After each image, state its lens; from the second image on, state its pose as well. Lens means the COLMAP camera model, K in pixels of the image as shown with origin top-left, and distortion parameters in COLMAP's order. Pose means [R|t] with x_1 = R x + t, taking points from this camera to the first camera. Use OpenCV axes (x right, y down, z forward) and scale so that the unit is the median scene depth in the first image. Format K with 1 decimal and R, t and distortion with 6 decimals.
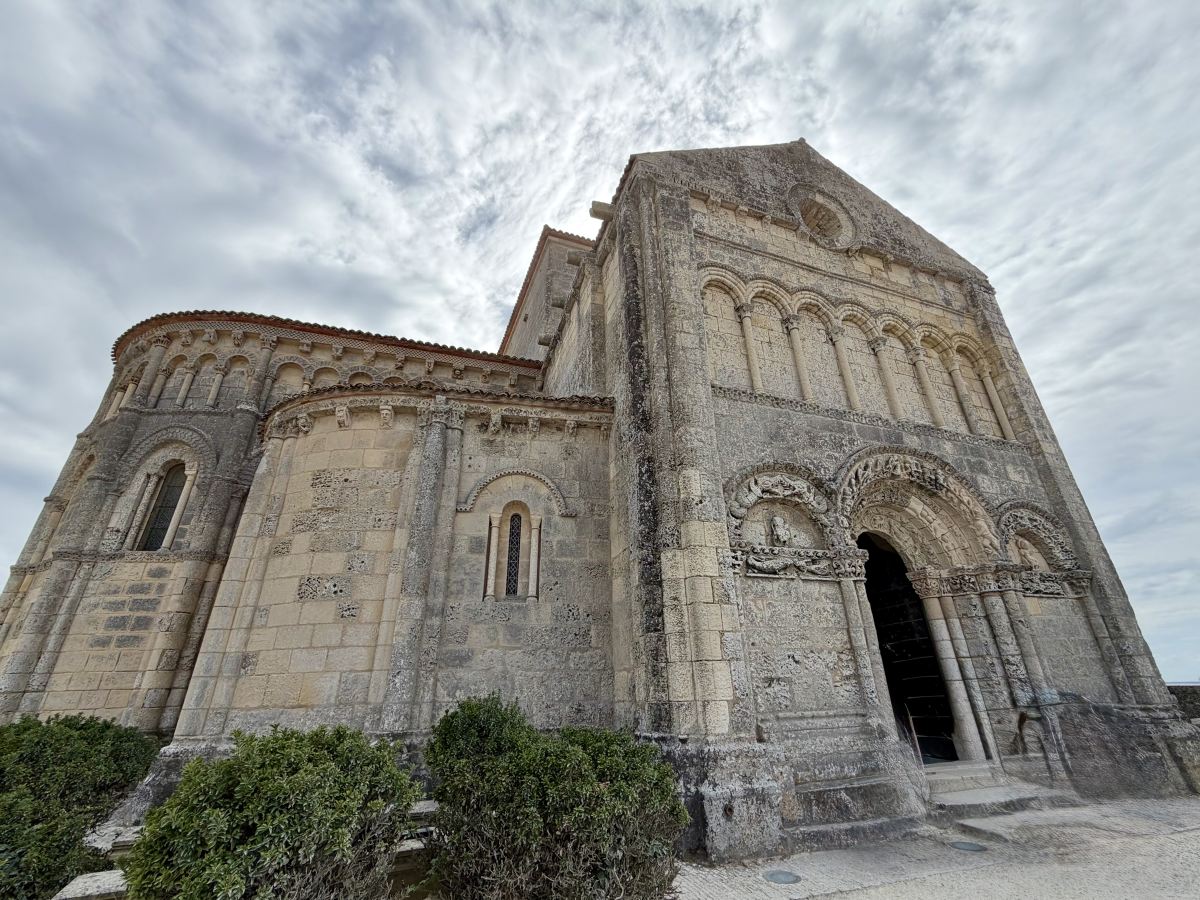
lens RADIAL K [[498.1, 0, 602.6], [0, 498.1, 450.6], [0, 0, 1]] dist [0.000413, 0.000263]
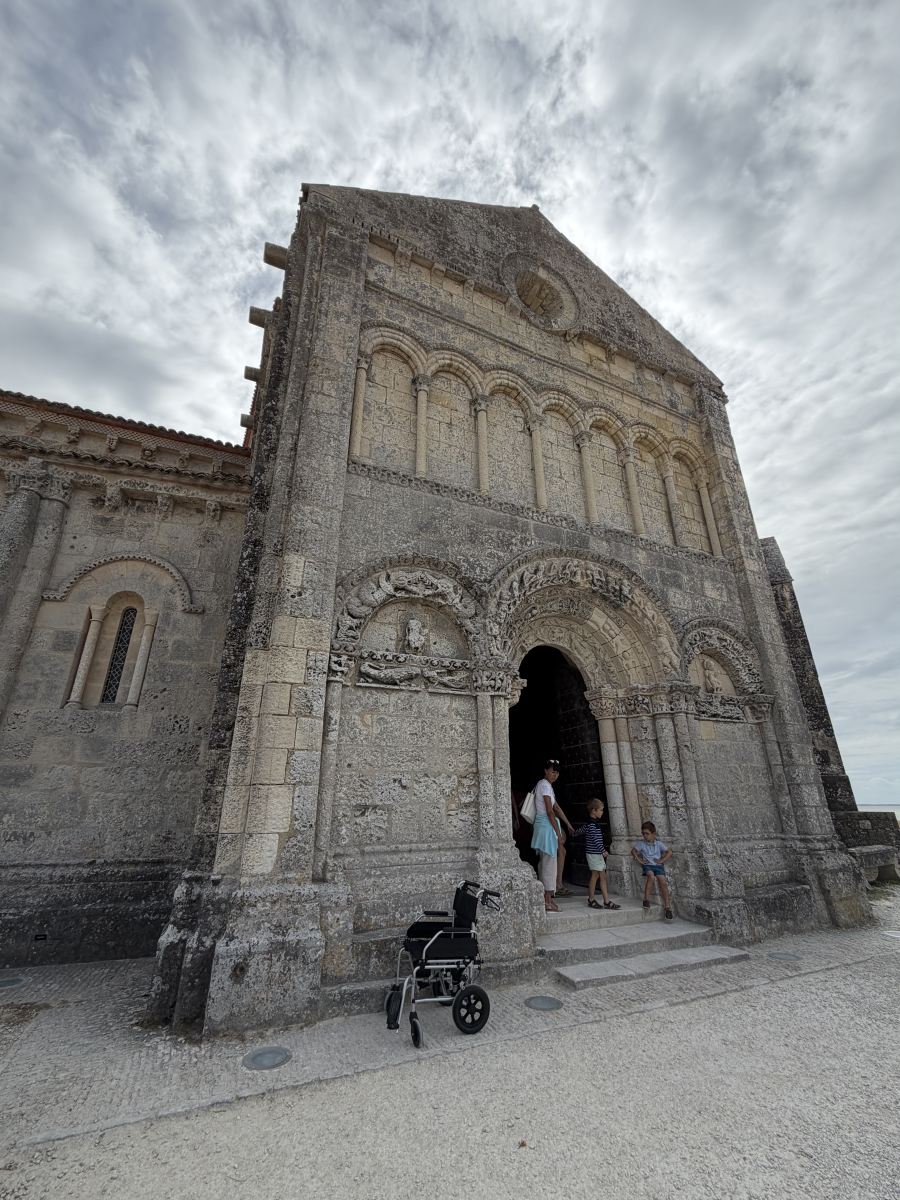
lens RADIAL K [[498.1, 0, 448.5], [0, 498.1, 601.7], [0, 0, 1]] dist [0.000413, 0.000263]
pose [[0.995465, 0.045281, 0.083660, 0.287218], [-0.050099, 0.997149, 0.056428, 0.043780], [-0.080866, -0.060363, 0.994895, 0.127592]]
